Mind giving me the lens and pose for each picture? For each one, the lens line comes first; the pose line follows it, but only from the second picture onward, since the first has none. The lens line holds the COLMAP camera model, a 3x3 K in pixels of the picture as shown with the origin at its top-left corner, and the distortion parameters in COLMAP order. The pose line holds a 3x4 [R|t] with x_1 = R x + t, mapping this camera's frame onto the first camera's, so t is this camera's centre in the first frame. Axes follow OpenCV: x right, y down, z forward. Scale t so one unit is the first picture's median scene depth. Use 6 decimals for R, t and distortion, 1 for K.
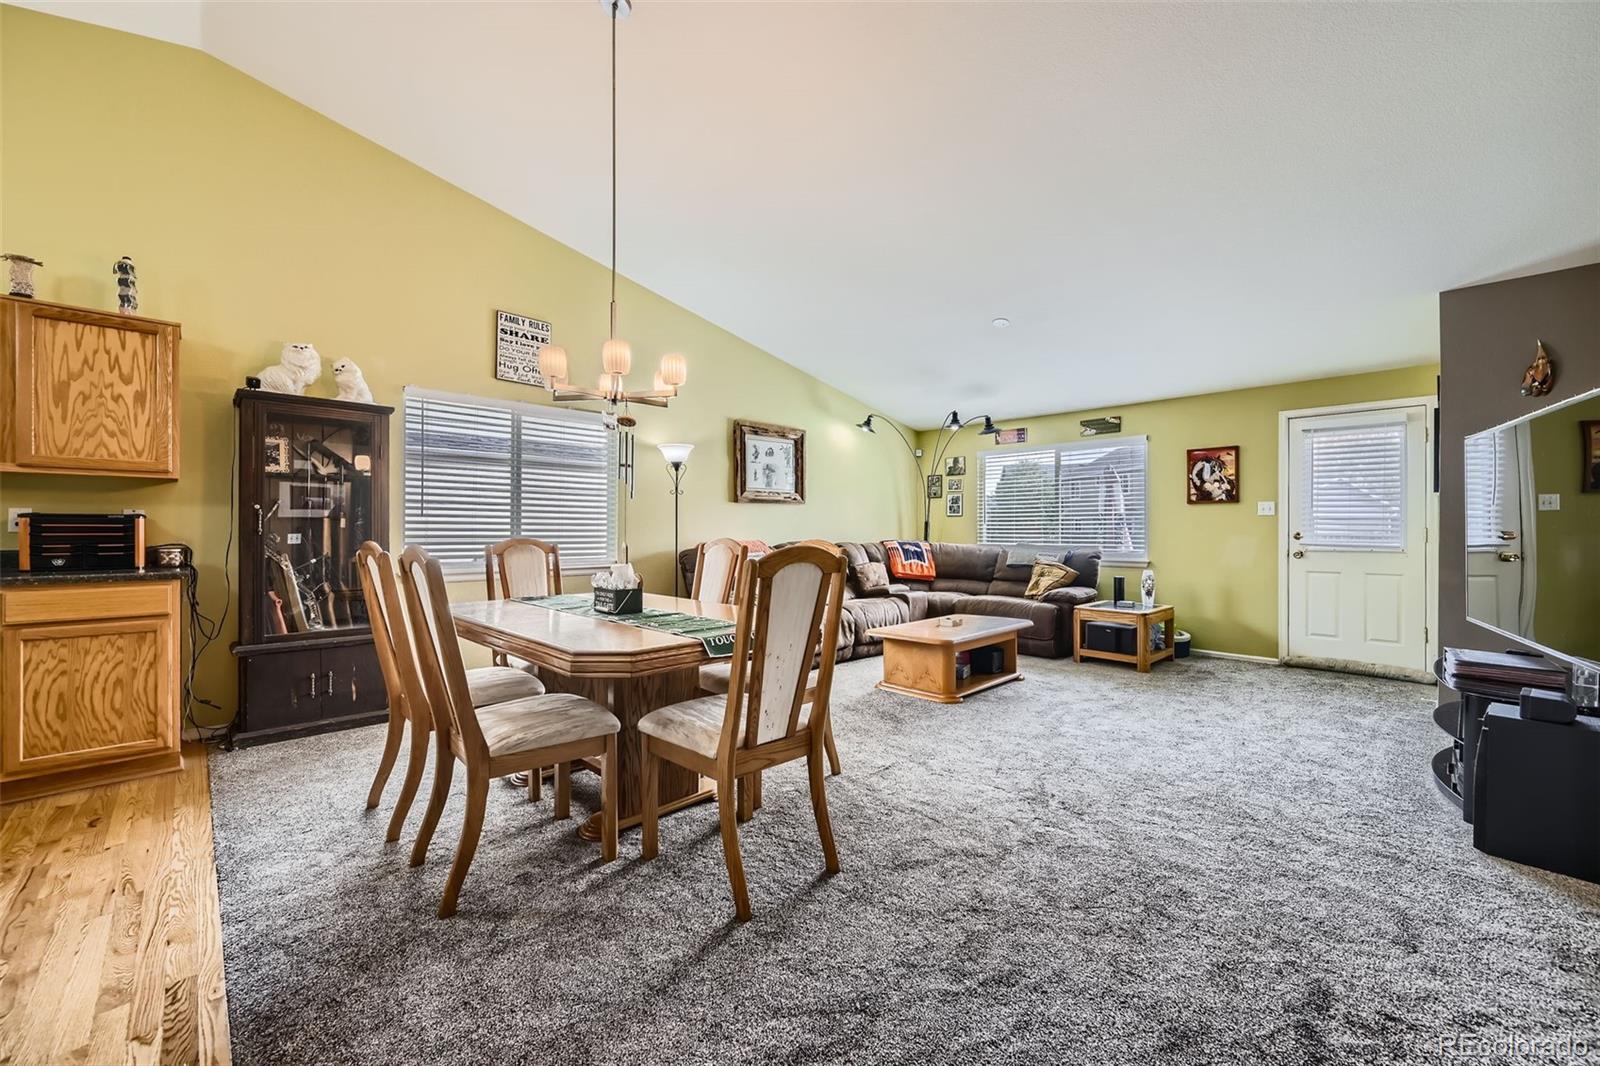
lens RADIAL K [[636.8, 0, 800.0], [0, 636.8, 533.0], [0, 0, 1]] dist [0.001636, 0.000548]
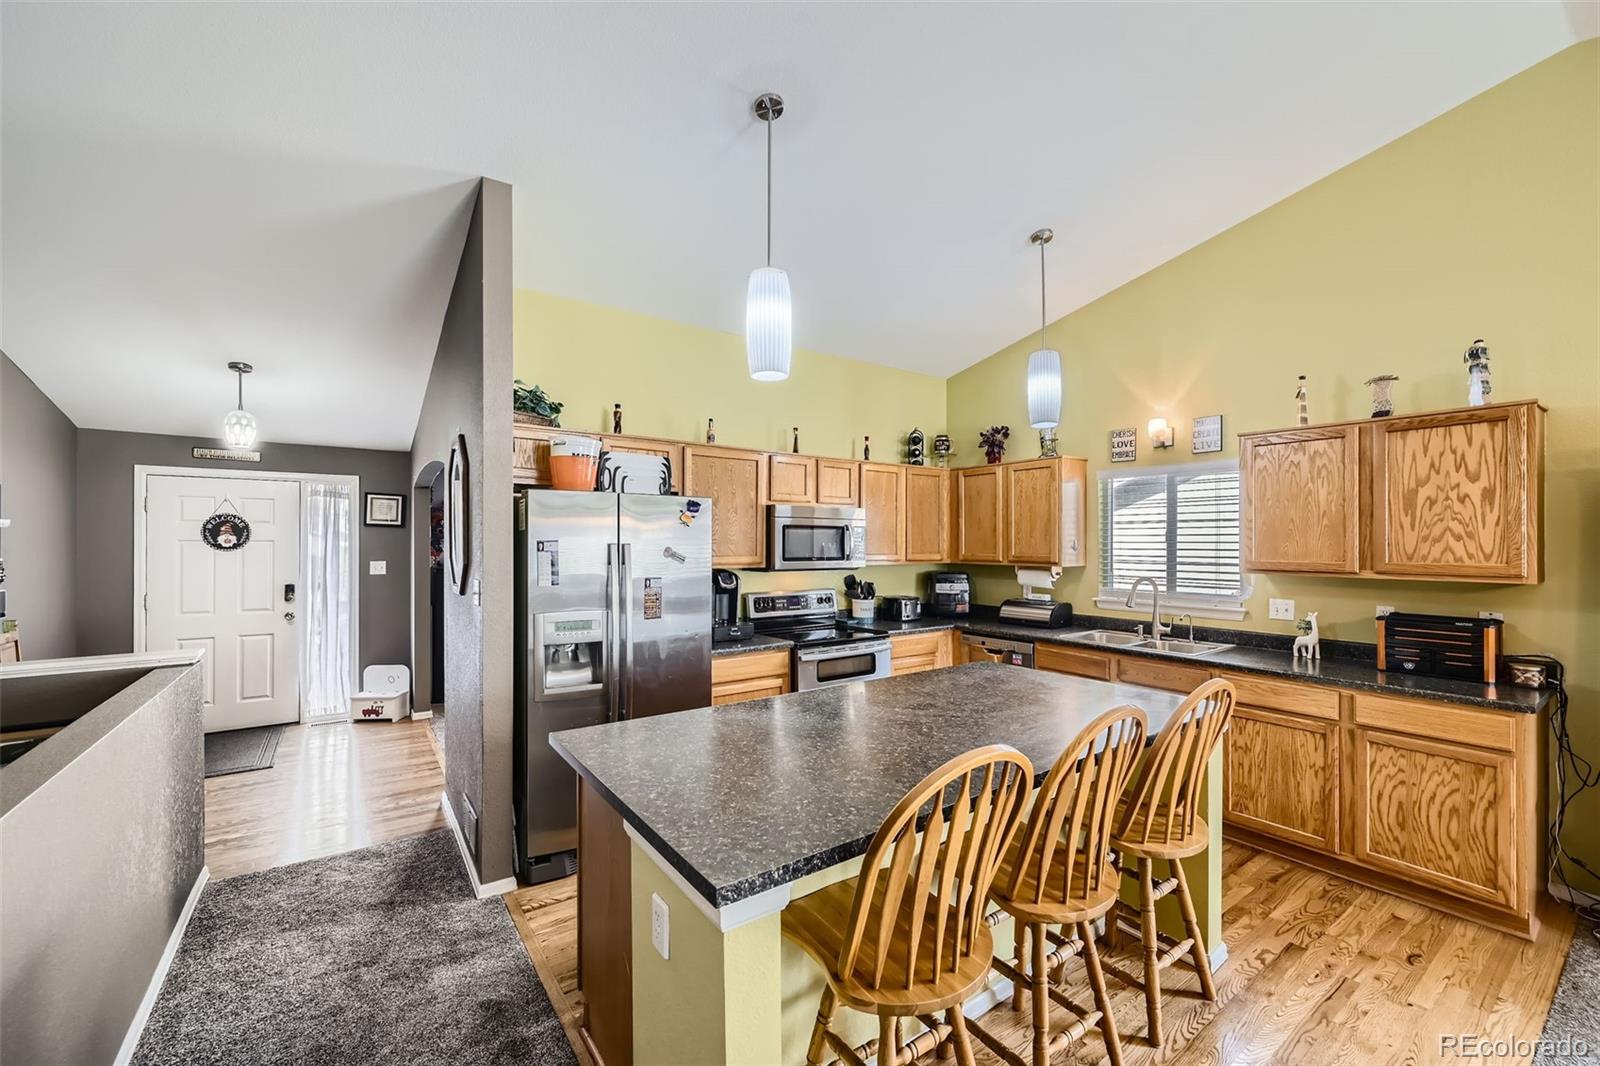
lens RADIAL K [[632.1, 0, 793.5], [0, 632.1, 538.4], [0, 0, 1]] dist [-0.003231, 0.000235]
pose [[-0.158633, -0.003314, -0.987332, -0.004177], [-0.001250, 0.999994, -0.003155, -0.145480], [0.987337, 0.000734, -0.158637, 0.174390]]
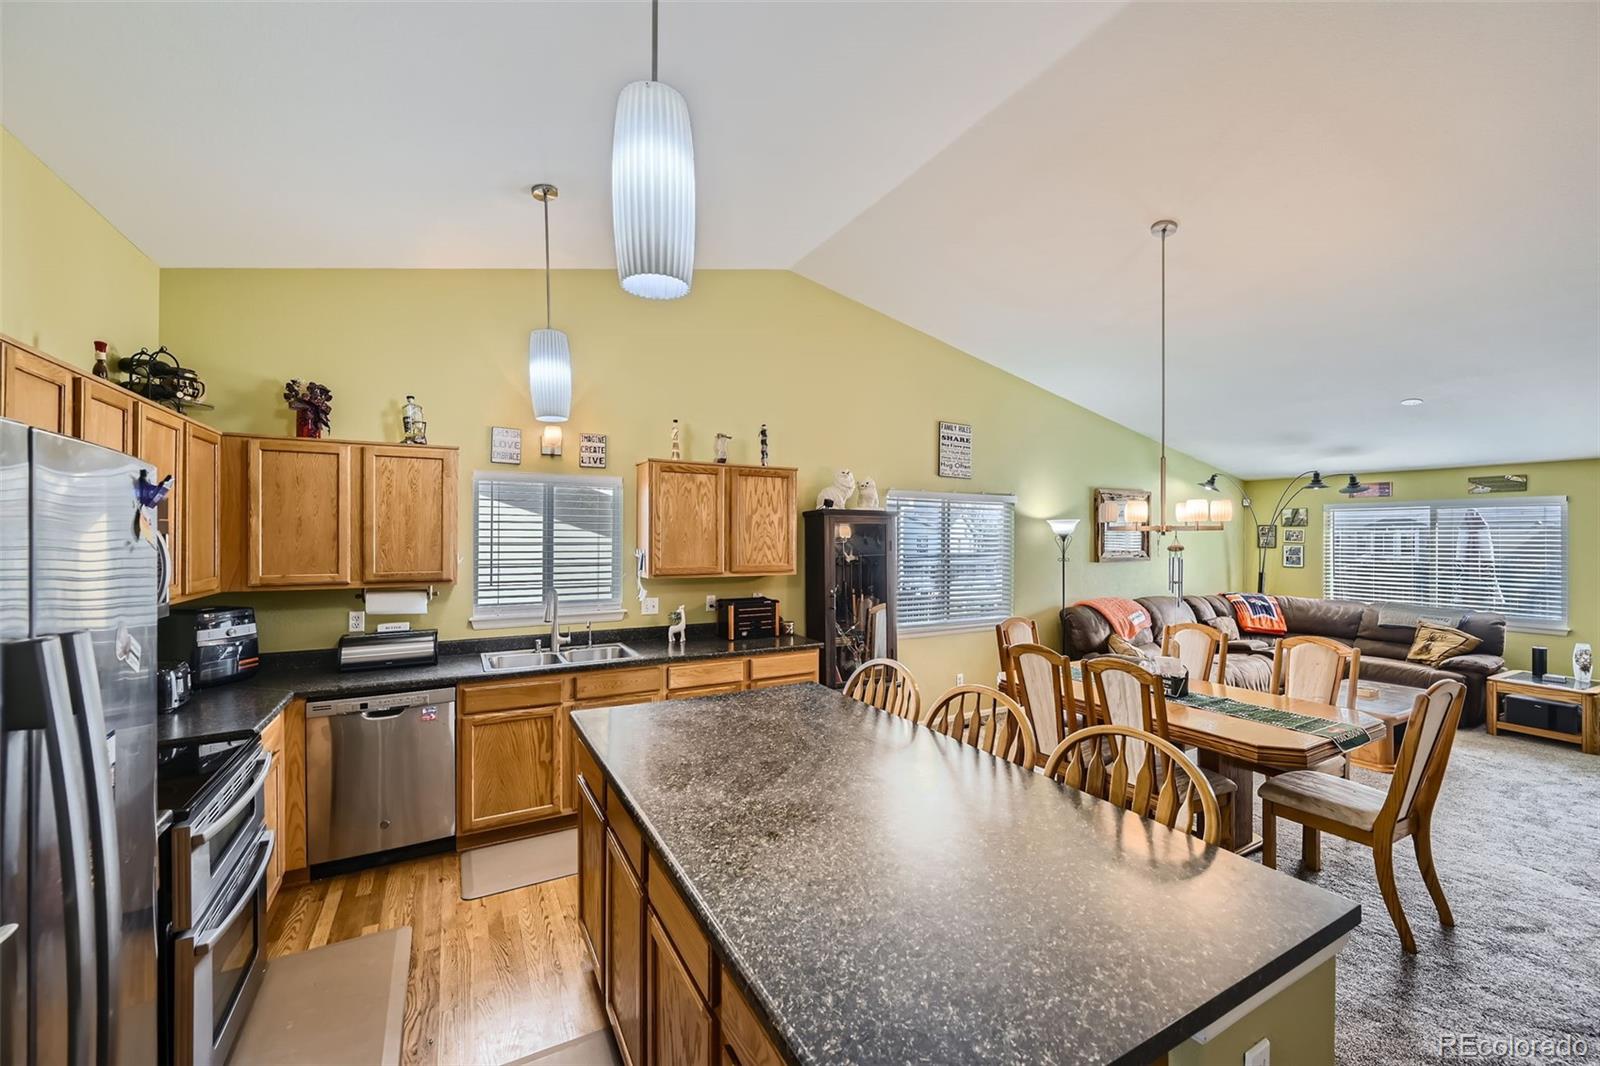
lens RADIAL K [[632.1, 0, 793.5], [0, 632.1, 538.4], [0, 0, 1]] dist [-0.003231, 0.000235]
pose [[0.963593, 0.002729, -0.267360, -0.608670], [-0.002489, 0.999996, 0.001238, -0.174158], [0.267363, -0.000527, 0.963596, -0.402608]]
